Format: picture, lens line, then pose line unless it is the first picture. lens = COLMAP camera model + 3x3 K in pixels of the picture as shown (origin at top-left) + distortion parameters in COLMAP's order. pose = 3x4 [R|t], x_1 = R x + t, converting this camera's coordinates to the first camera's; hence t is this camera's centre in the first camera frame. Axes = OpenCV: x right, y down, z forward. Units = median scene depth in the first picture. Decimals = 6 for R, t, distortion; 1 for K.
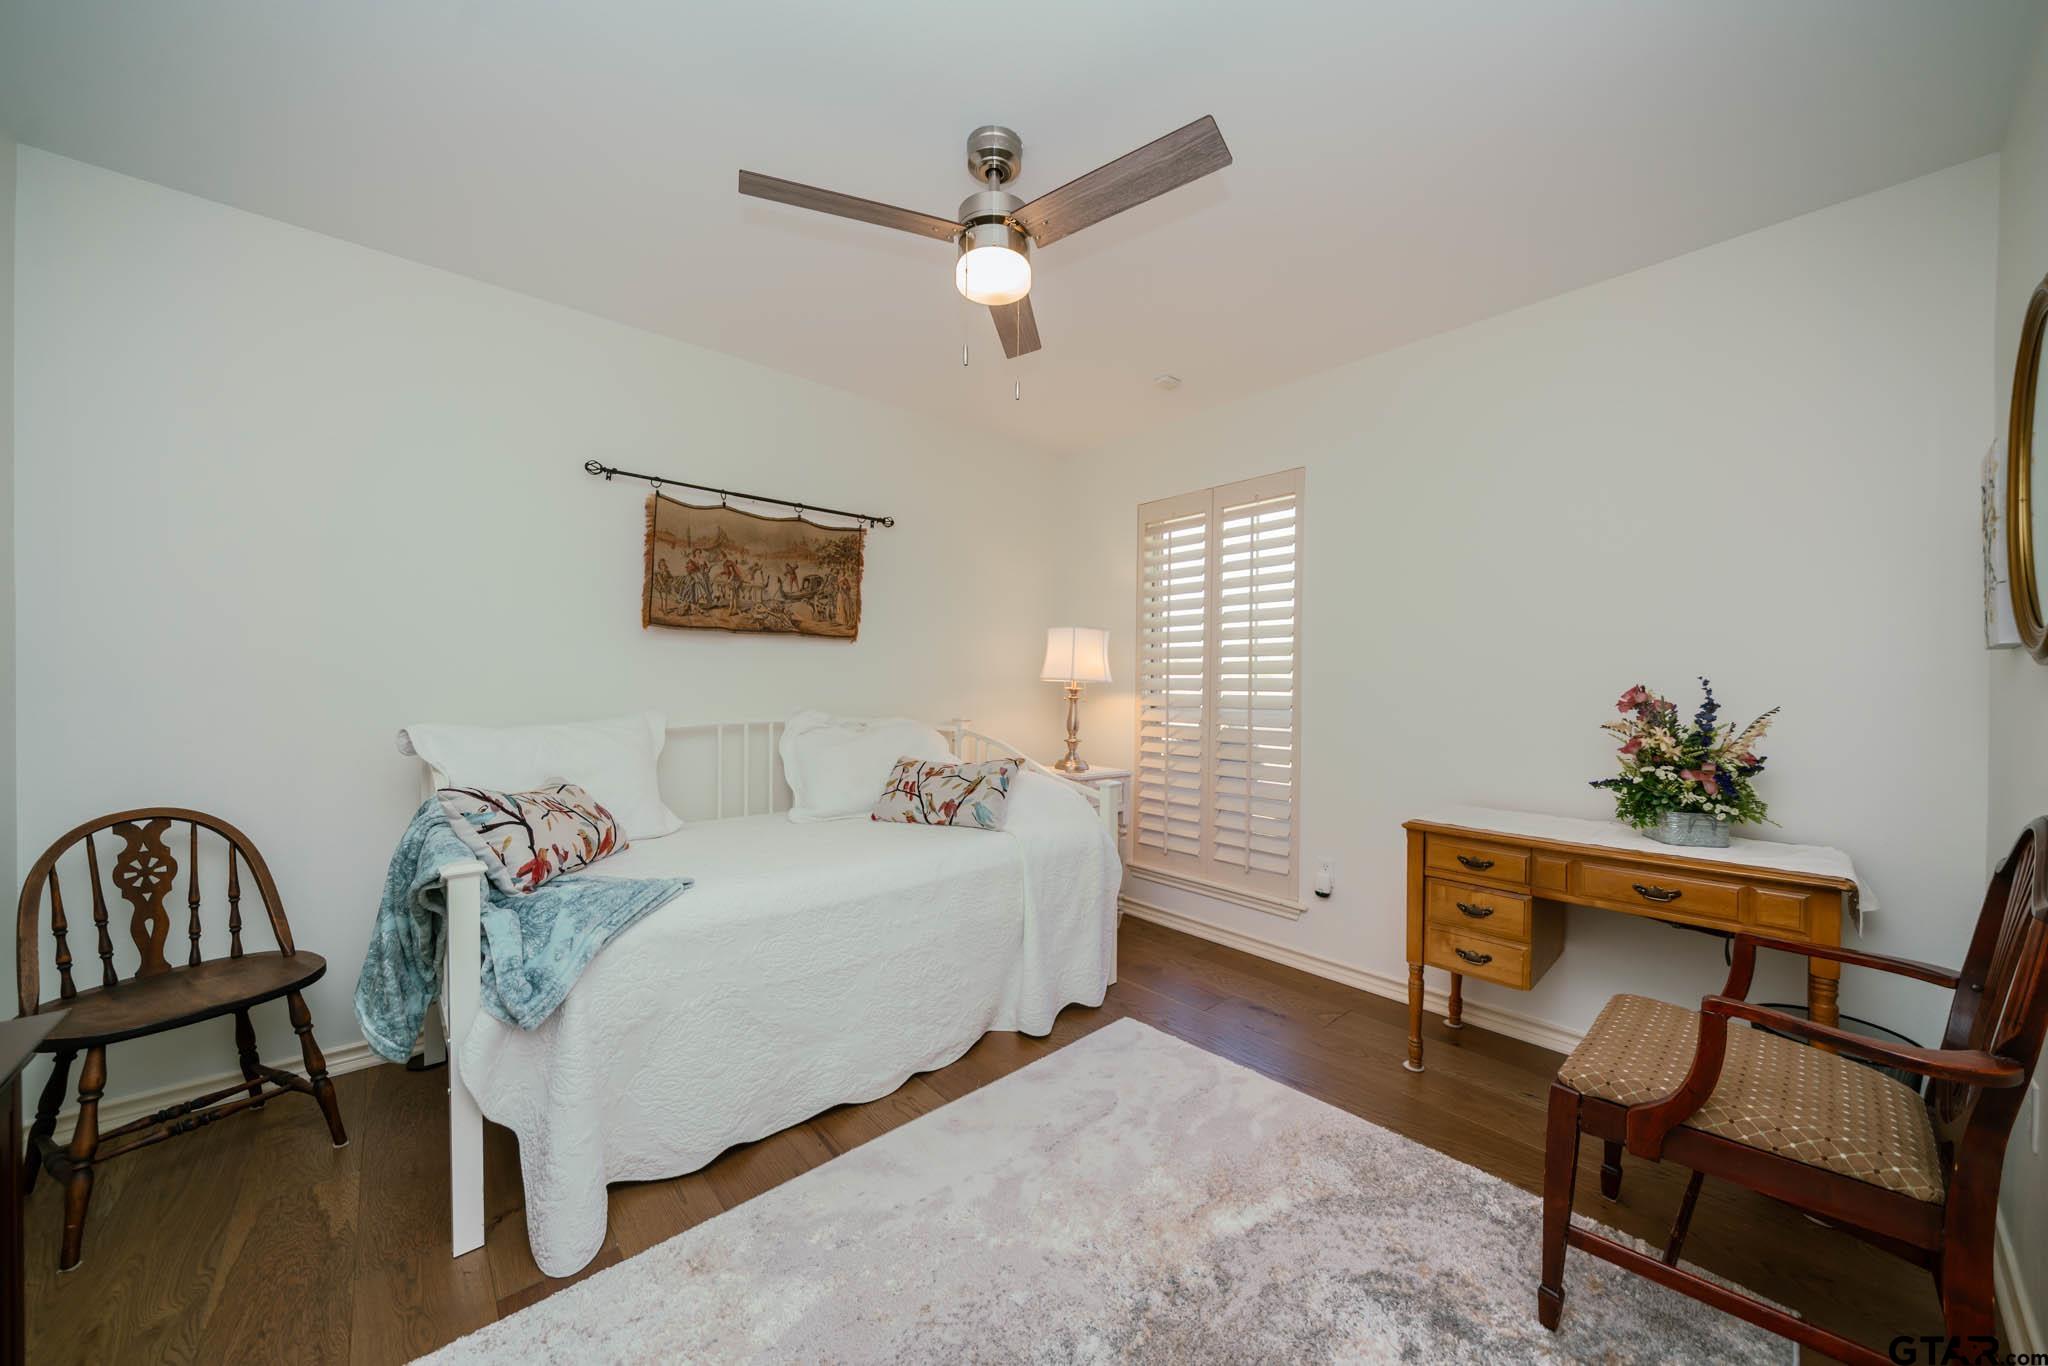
lens RADIAL K [[724.2, 0, 1024.3], [0, 724.2, 685.1], [0, 0, 1]] dist [-0.007241, -0.000173]
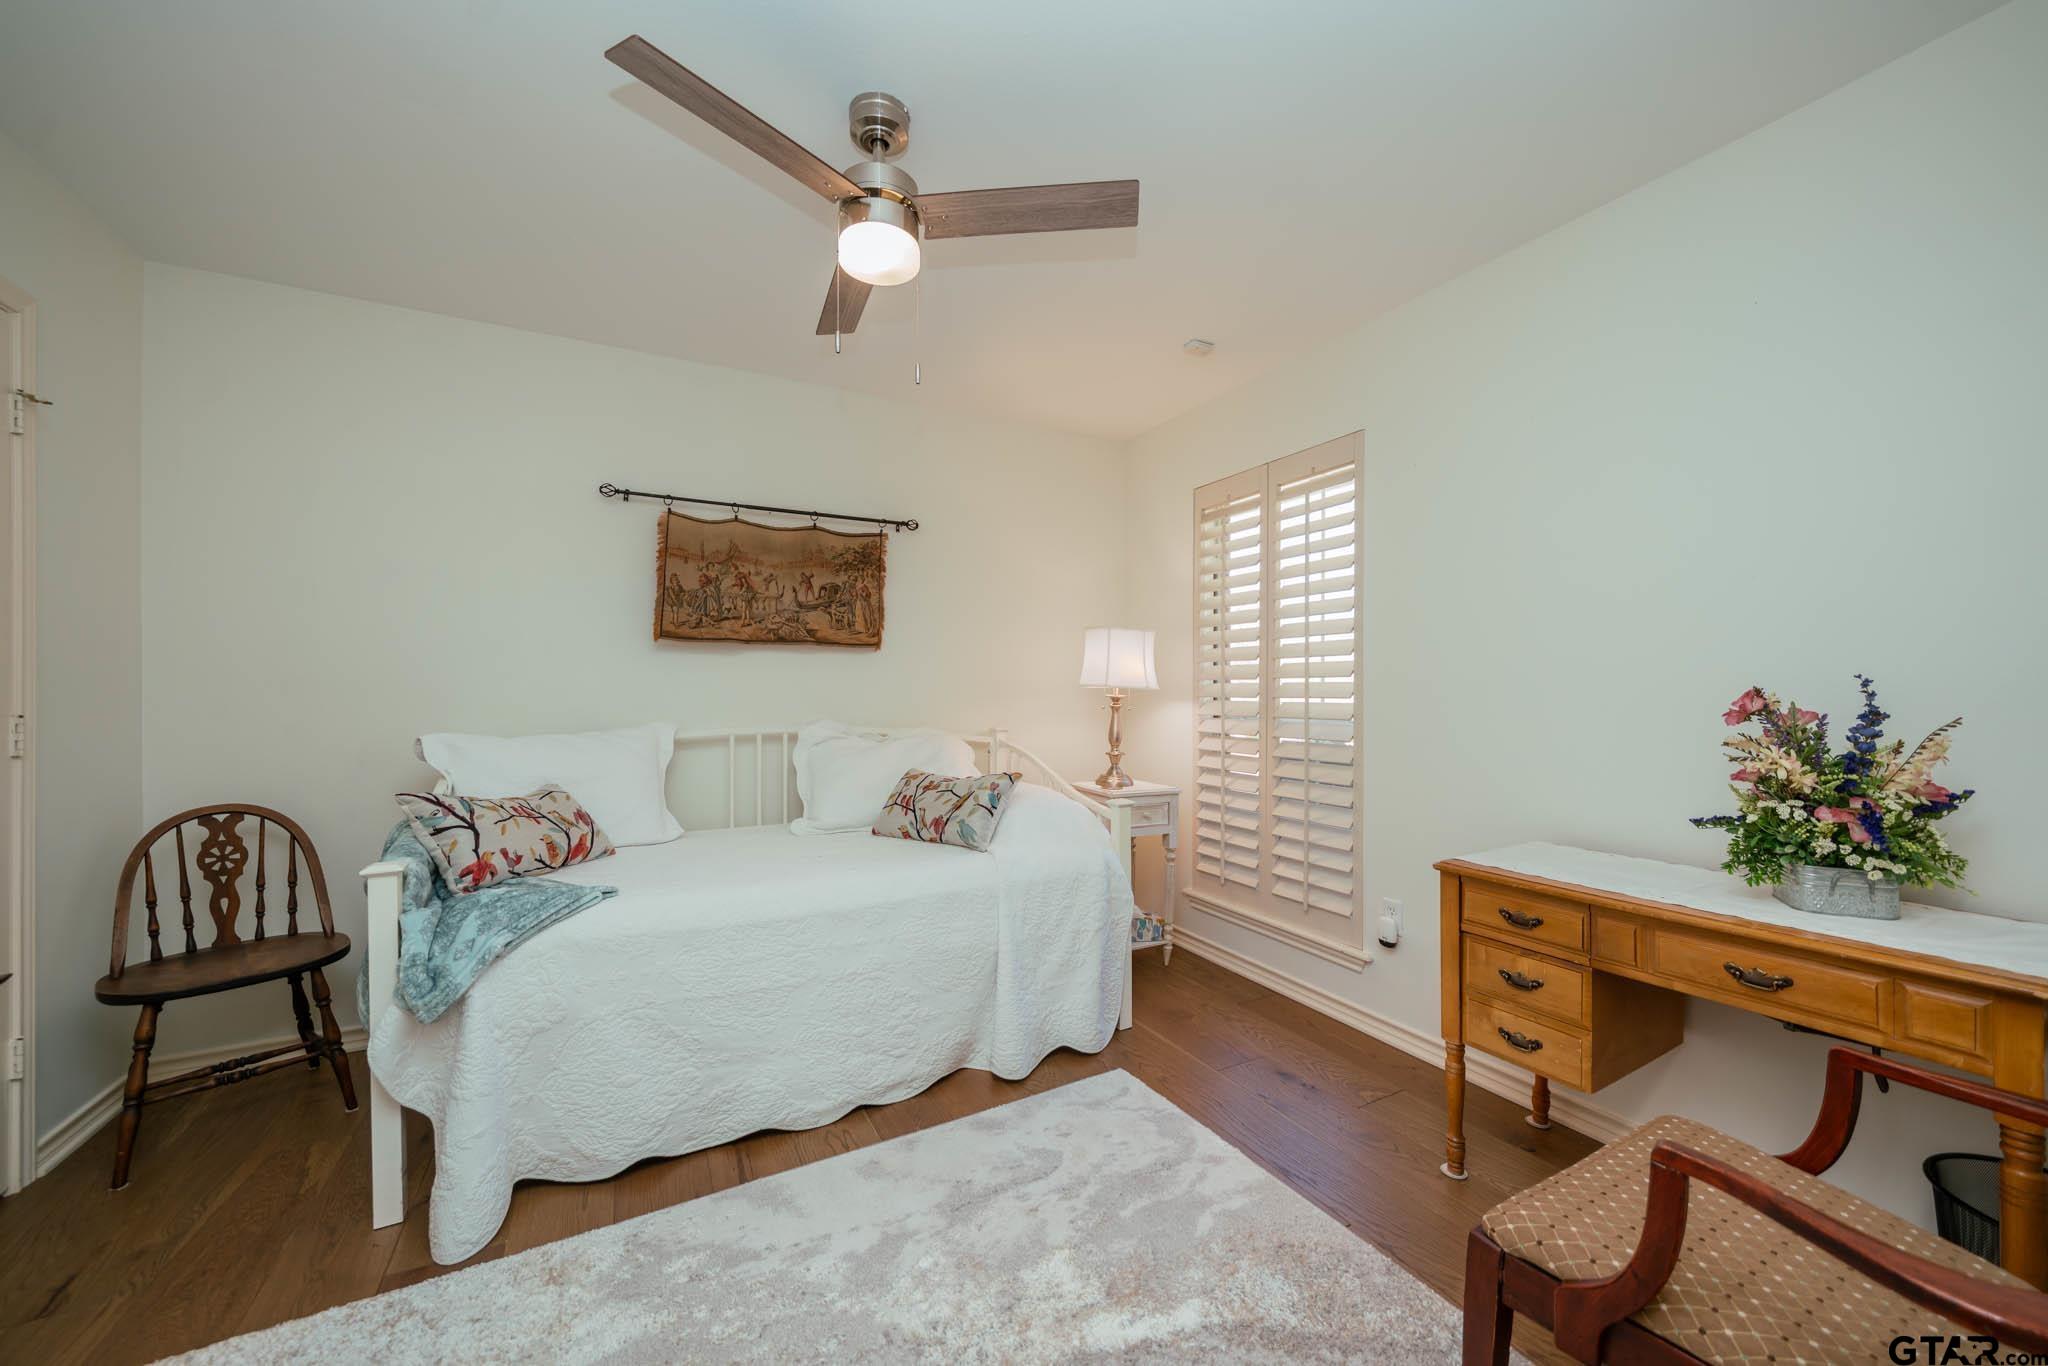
lens RADIAL K [[756.7, 0, 1024.0], [0, 756.7, 685.3], [0, 0, 1]] dist [-0.007386, 0.000162]
pose [[0.972246, -0.010227, -0.233736, 0.317520], [0.008242, 0.999921, -0.009467, -0.001300], [0.233814, 0.007278, 0.972254, 0.092783]]
